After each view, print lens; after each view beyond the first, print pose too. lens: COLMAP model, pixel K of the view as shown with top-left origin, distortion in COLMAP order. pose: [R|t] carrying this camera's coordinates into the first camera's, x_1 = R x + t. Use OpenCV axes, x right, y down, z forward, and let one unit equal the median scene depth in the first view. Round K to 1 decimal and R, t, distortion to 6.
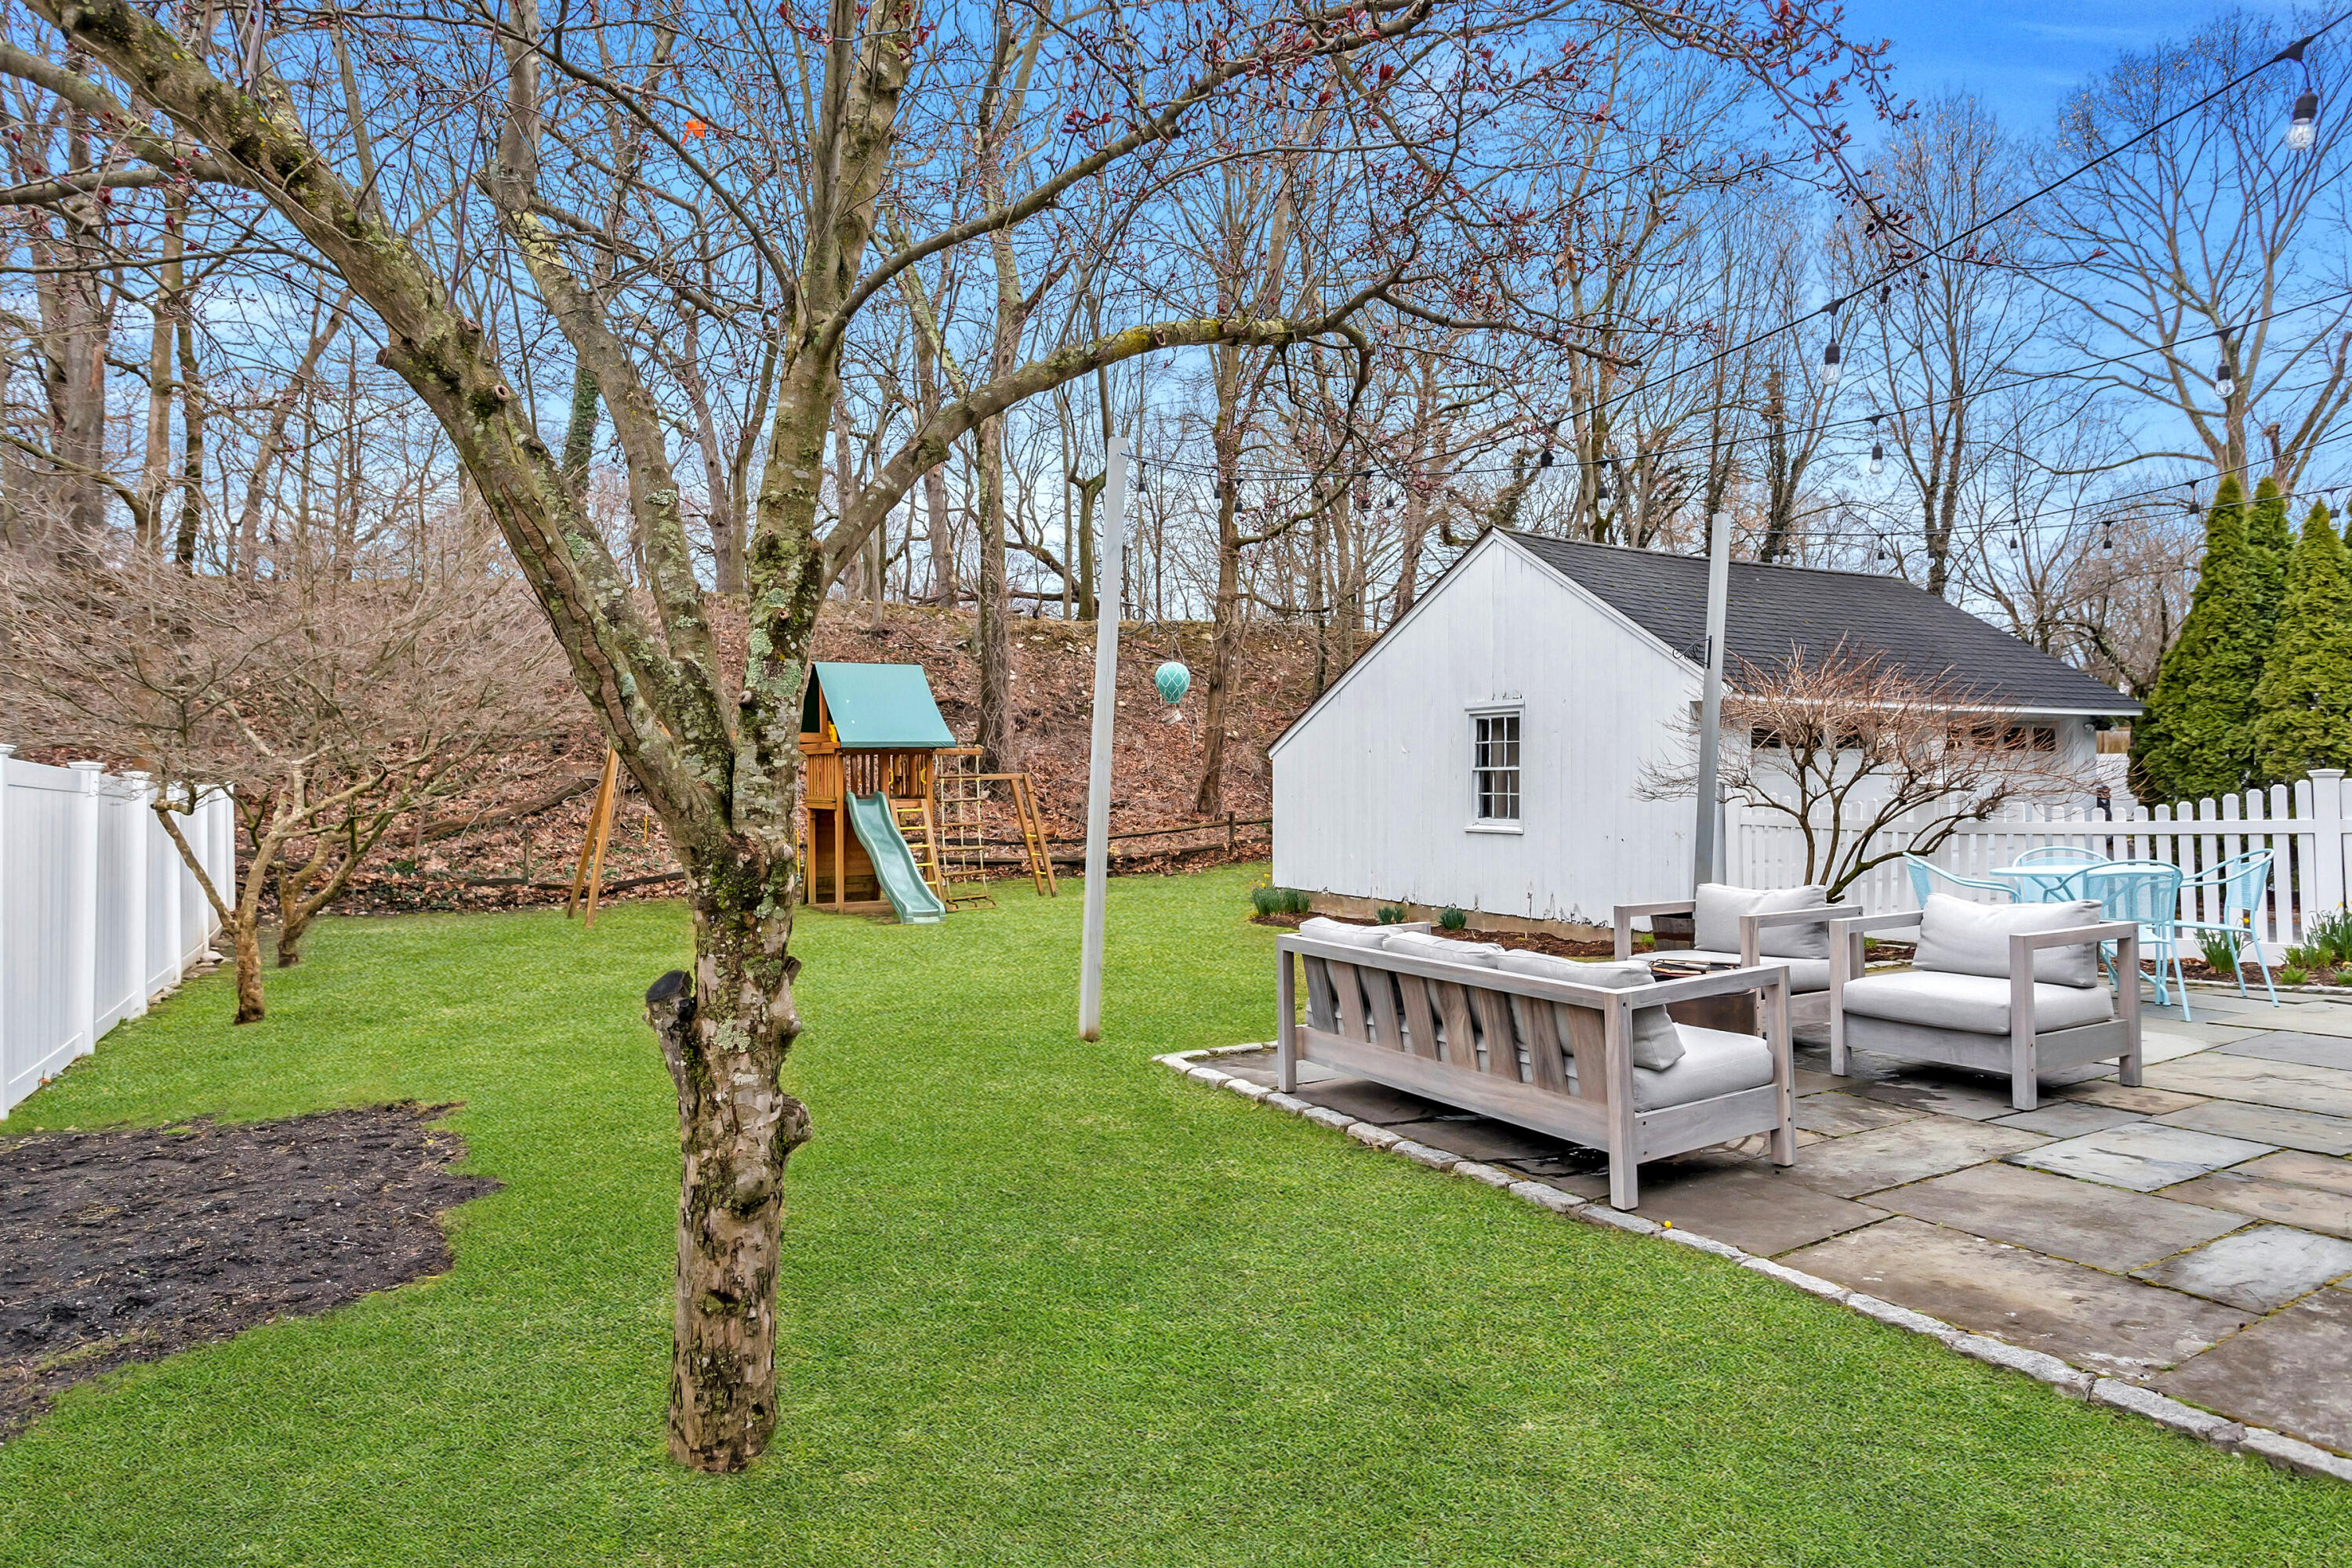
lens RADIAL K [[1161.7, 0, 1176.6], [0, 1161.7, 775.5], [0, 0, 1]] dist [-0.002412, -0.000054]
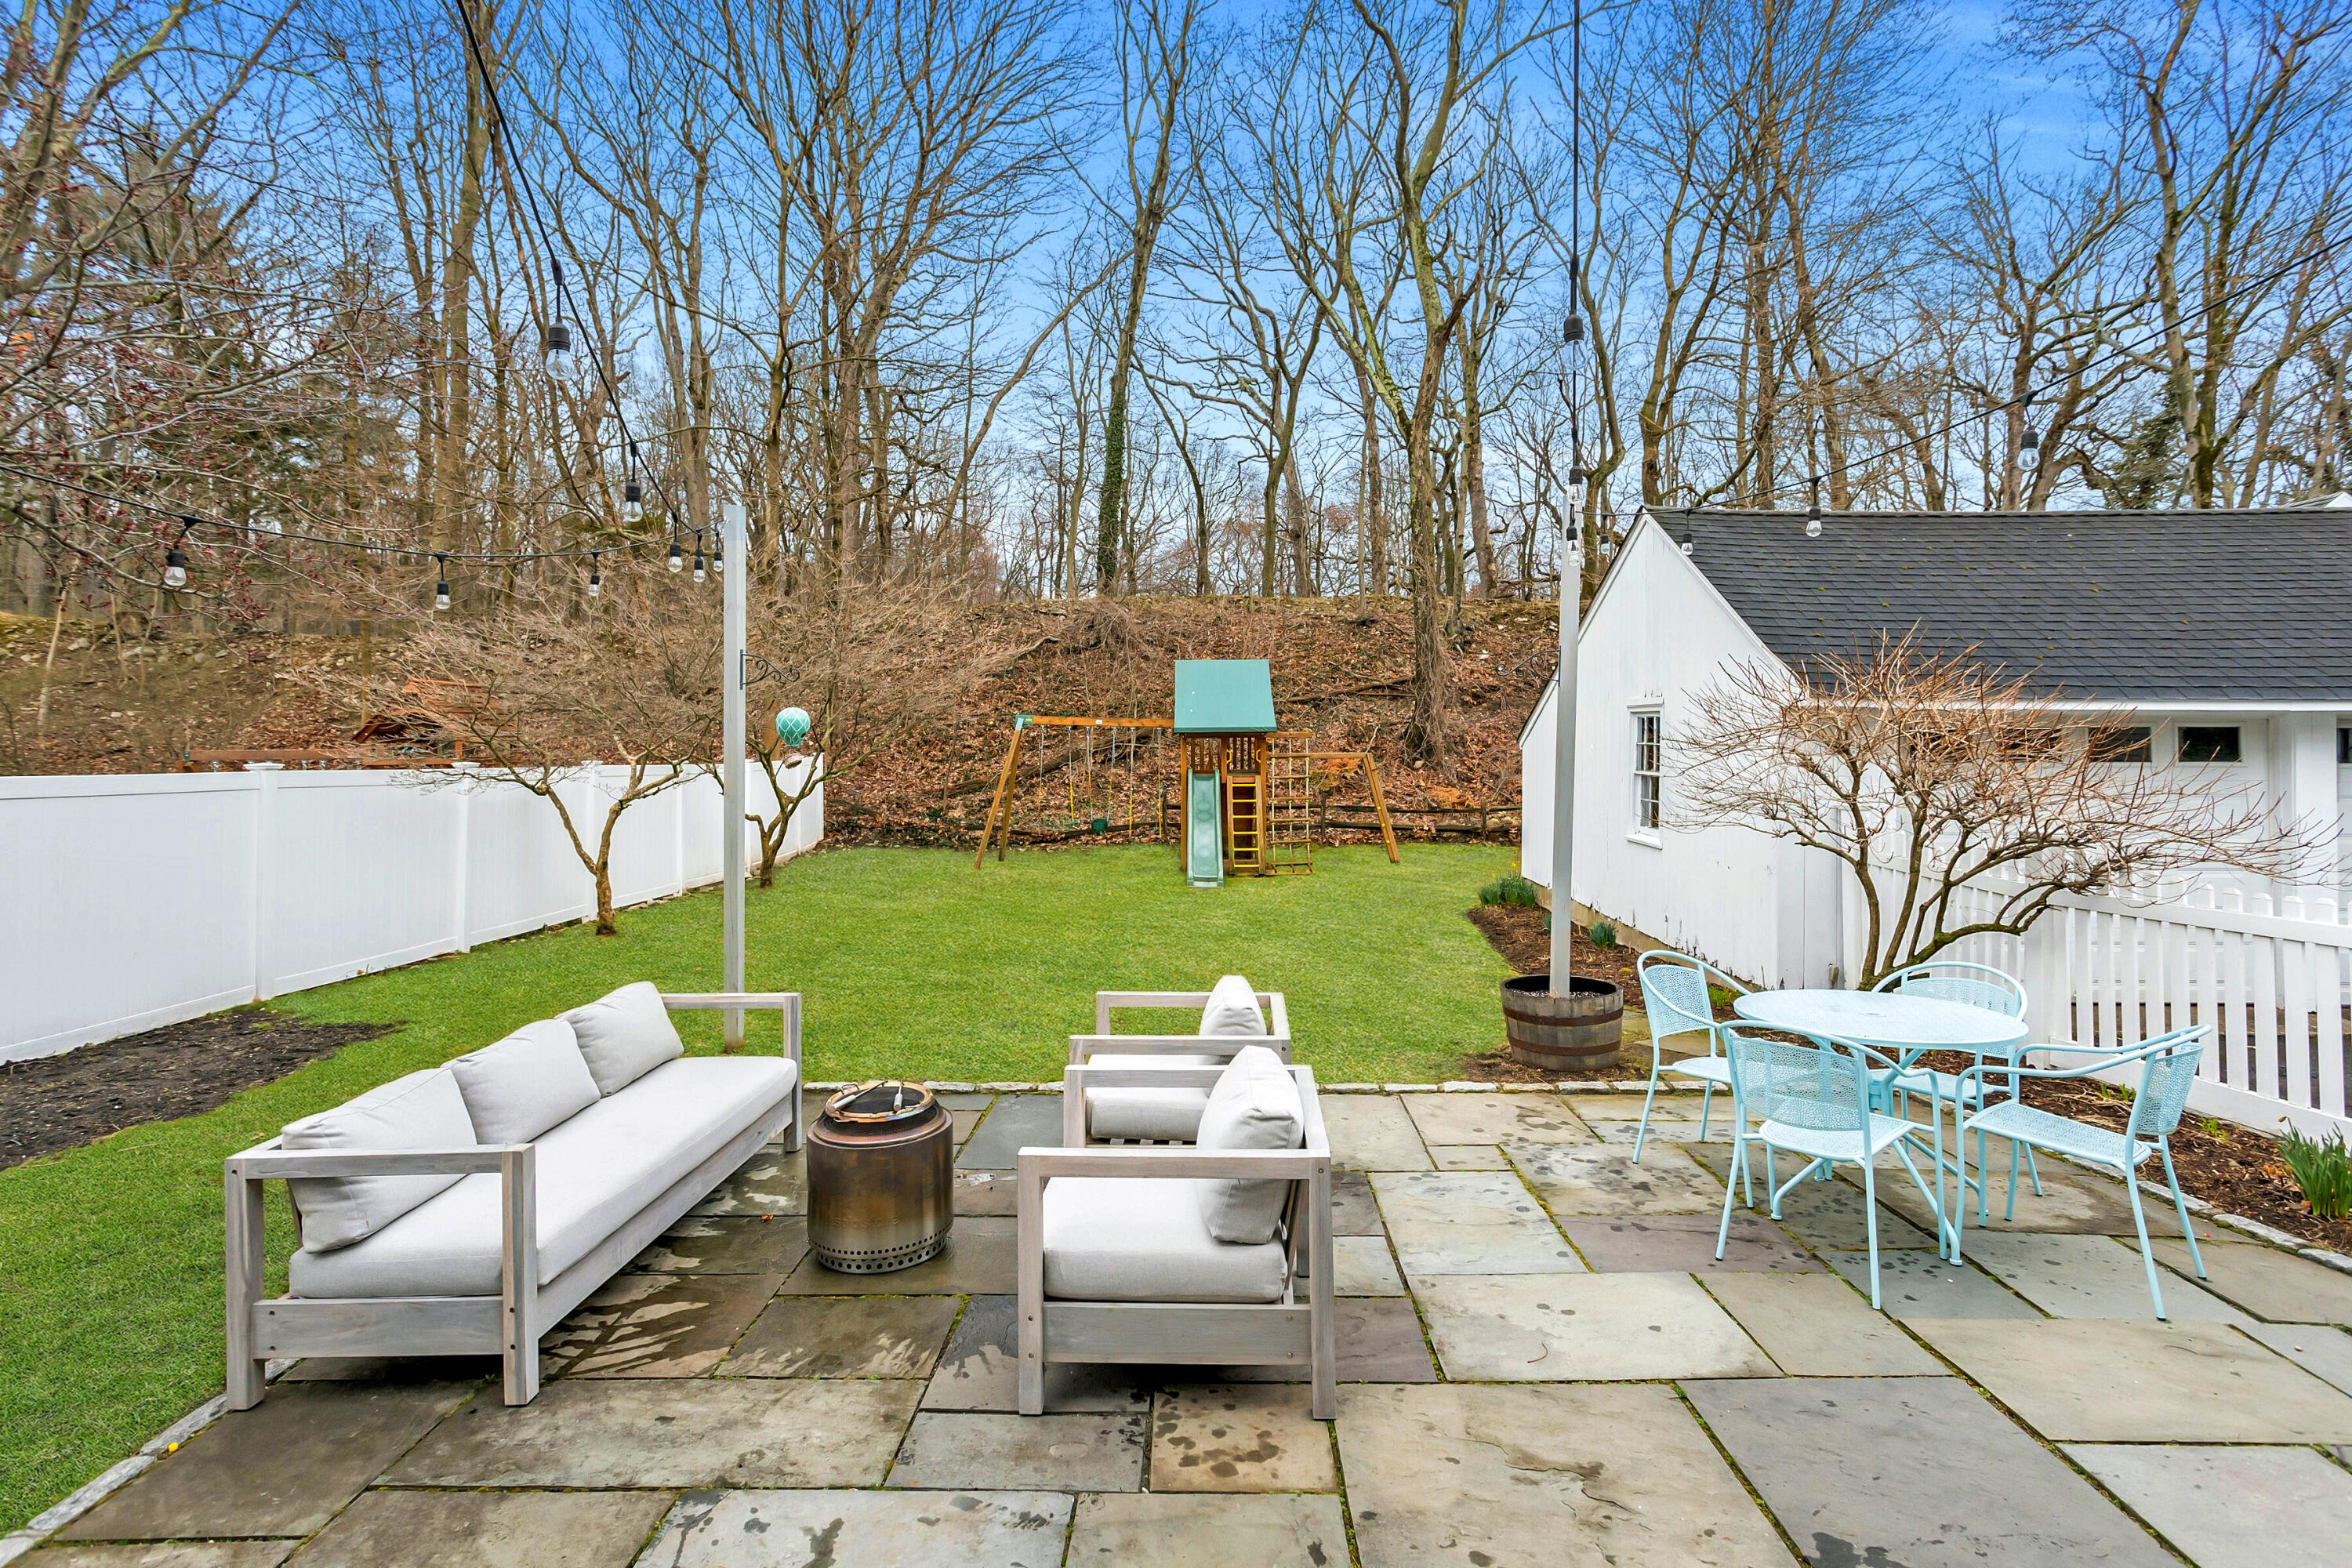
lens RADIAL K [[994.8, 0, 1207.9], [0, 994.8, 733.0], [0, 0, 1]] dist [-0.001113, -0.000092]
pose [[0.892307, 0.006054, -0.451388, 0.450423], [-0.008542, 0.999957, -0.003476, -0.045119], [0.451348, 0.006958, 0.892321, 0.216845]]
